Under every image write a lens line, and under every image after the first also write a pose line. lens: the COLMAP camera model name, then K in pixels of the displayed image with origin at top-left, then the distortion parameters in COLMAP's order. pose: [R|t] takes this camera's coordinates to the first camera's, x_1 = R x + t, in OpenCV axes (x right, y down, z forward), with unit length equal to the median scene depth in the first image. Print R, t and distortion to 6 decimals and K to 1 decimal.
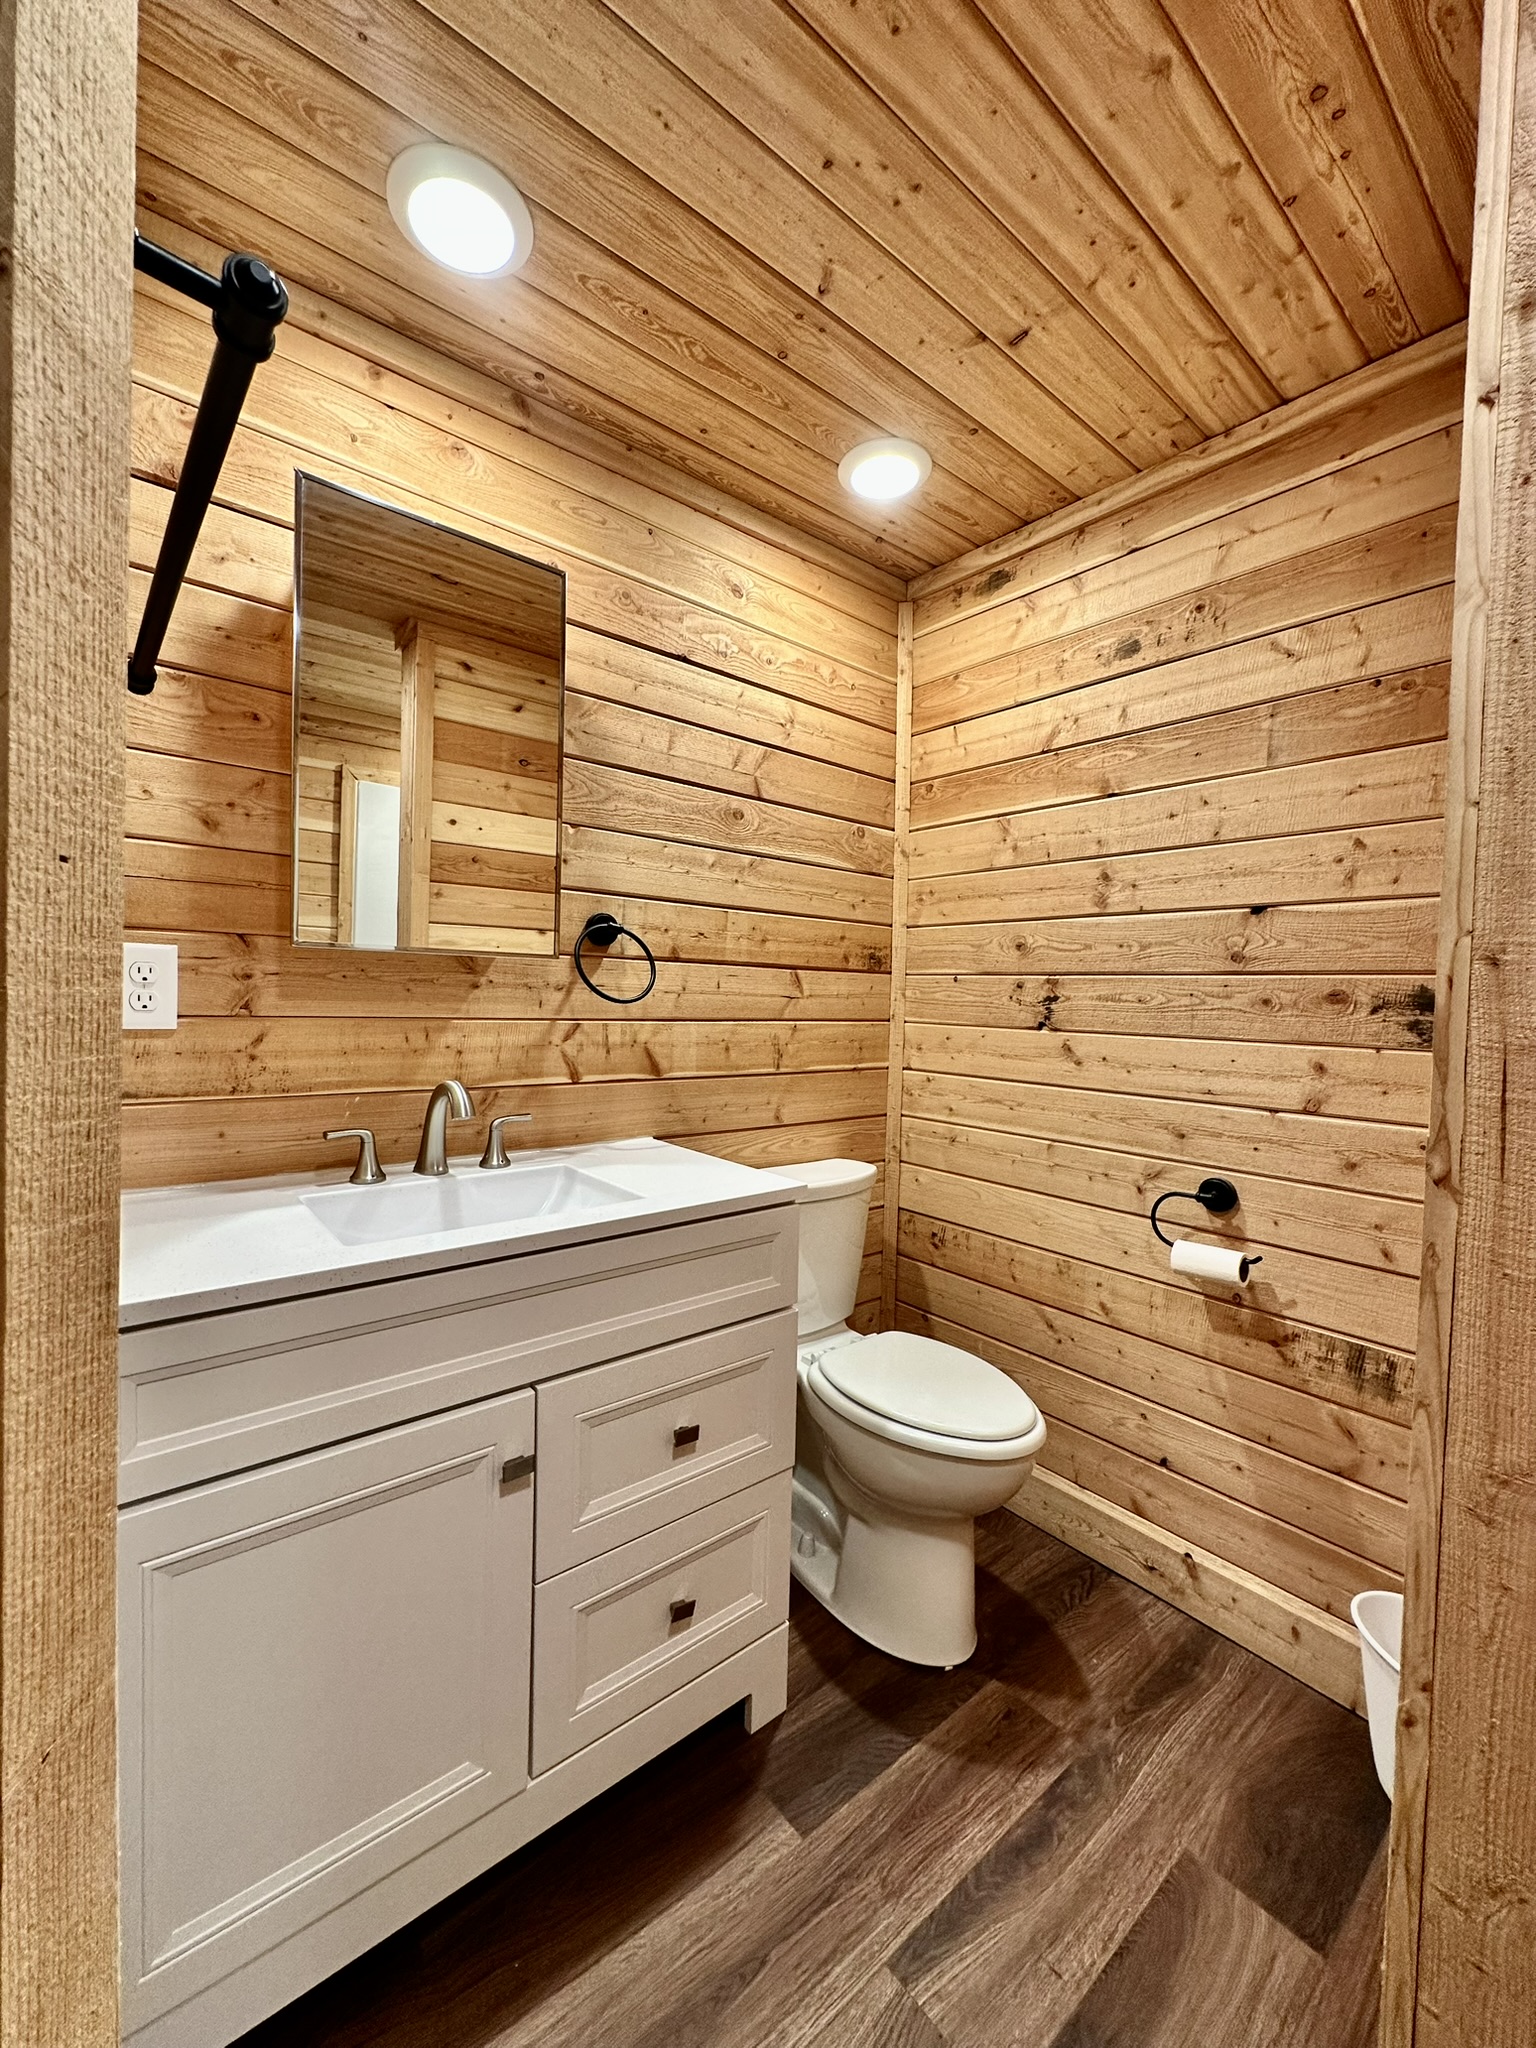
lens RADIAL K [[815.8, 0, 768.0], [0, 815.8, 1024.0], [0, 0, 1]] dist [0.000519, -0.000015]
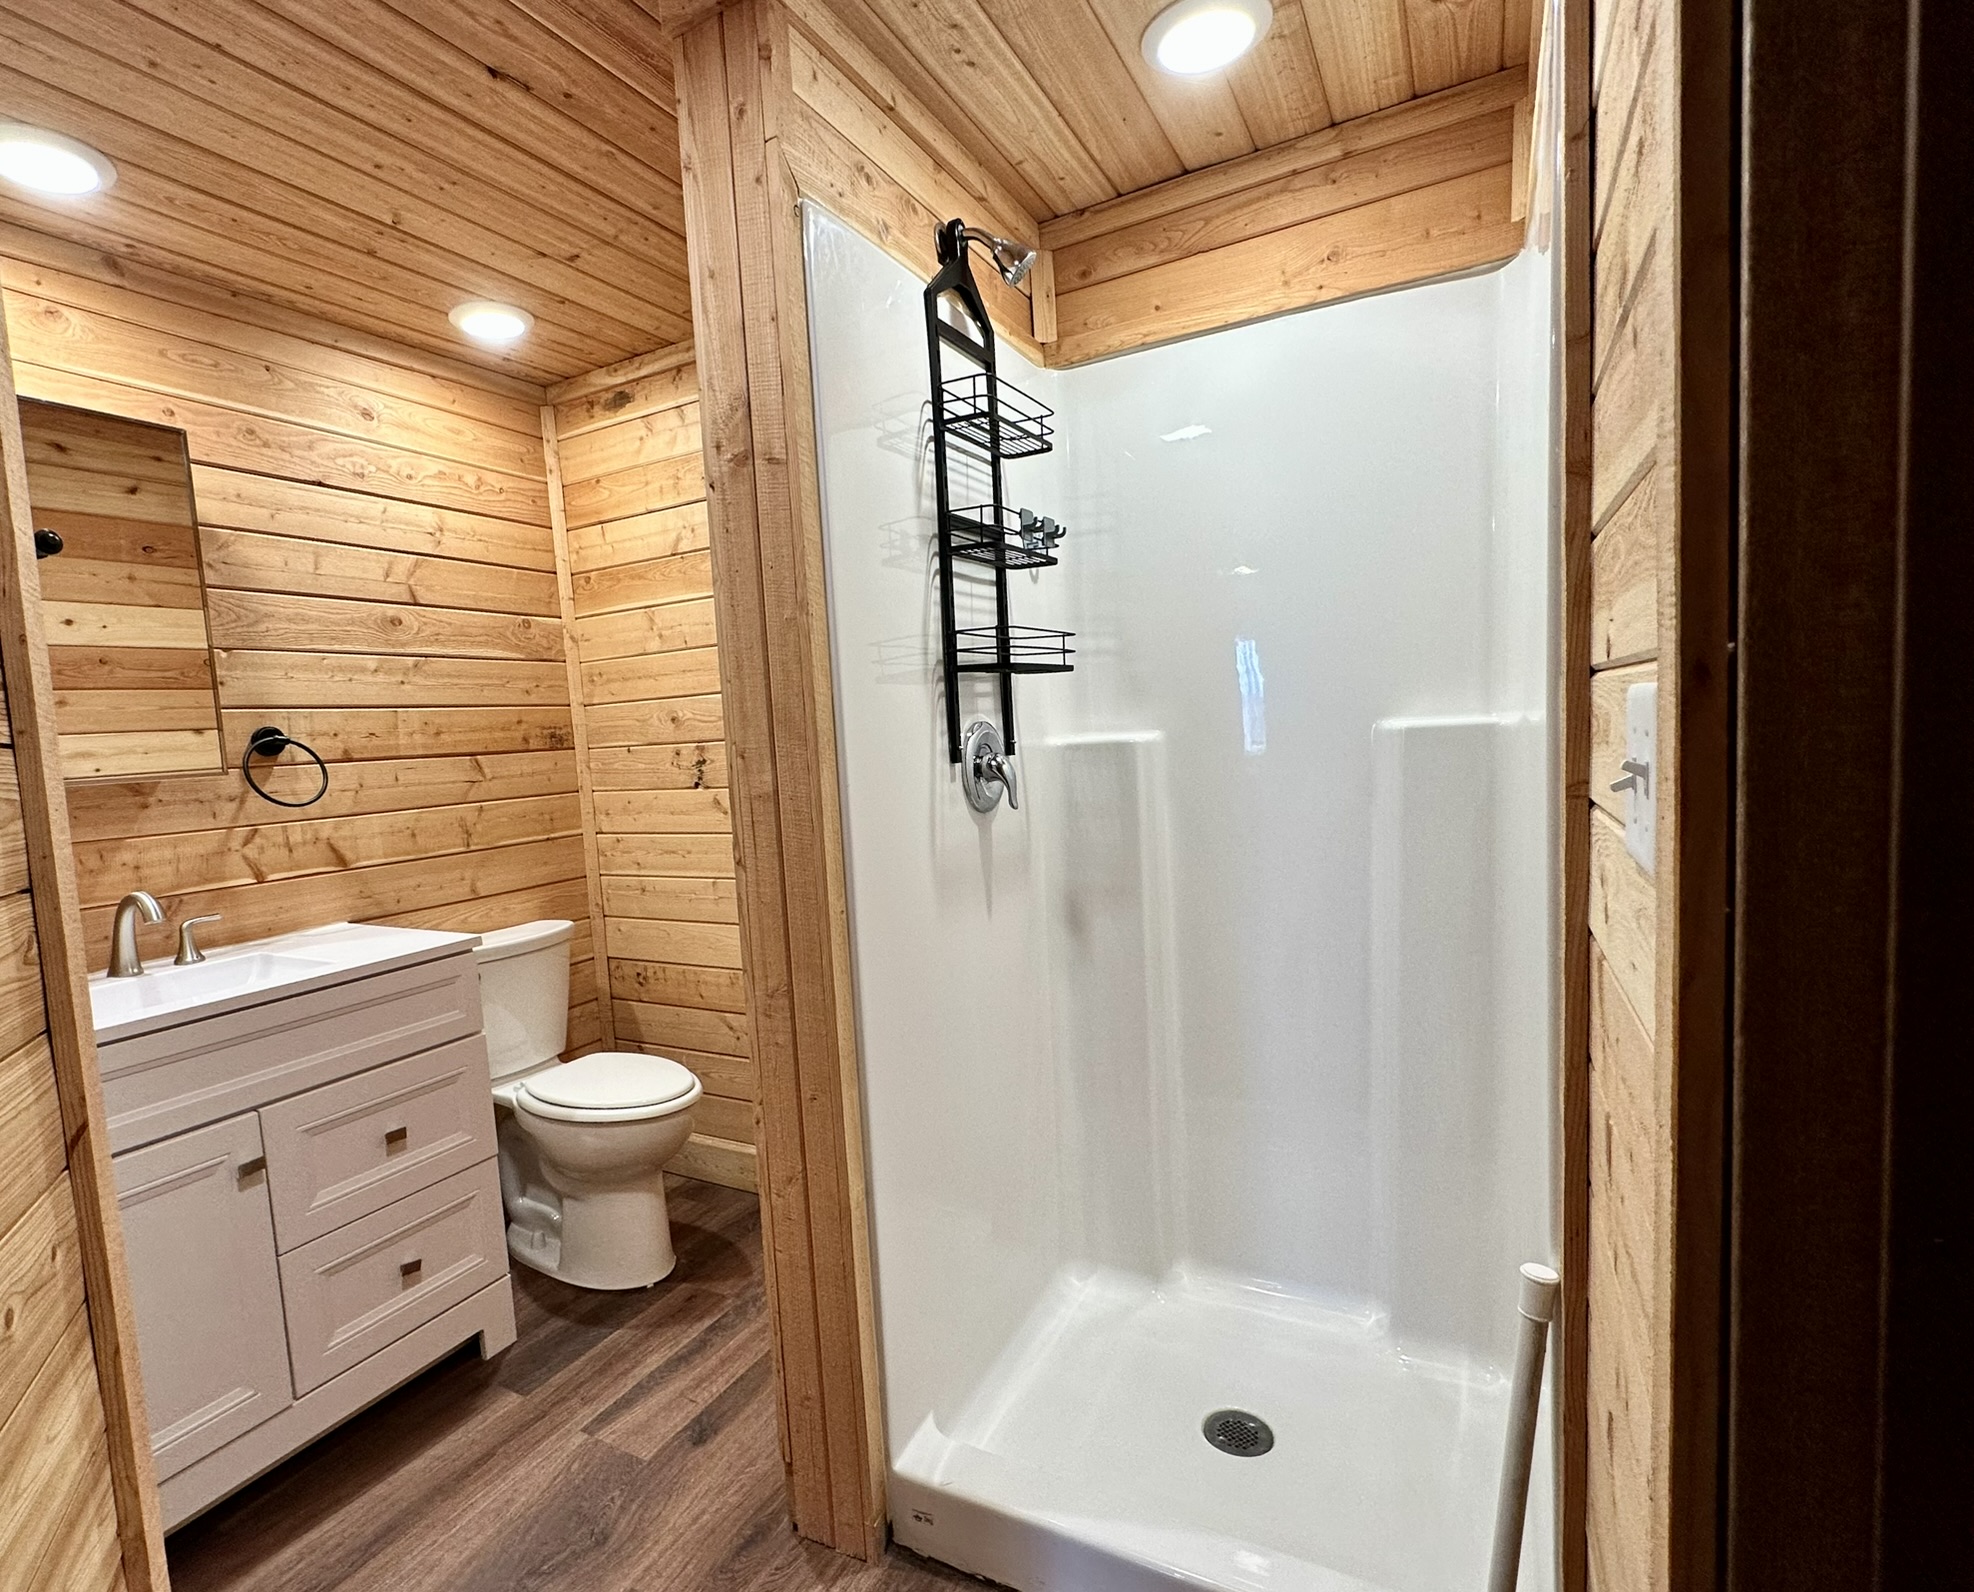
lens RADIAL K [[1149.6, 0, 983.0], [0, 1149.6, 826.4], [0, 0, 1]] dist [-0.005843, 0.004779]
pose [[0.939741, -0.115769, 0.321691, 0.178713], [0.097457, 0.992595, 0.072514, -0.018901], [-0.327703, -0.036793, 0.944064, -0.732203]]
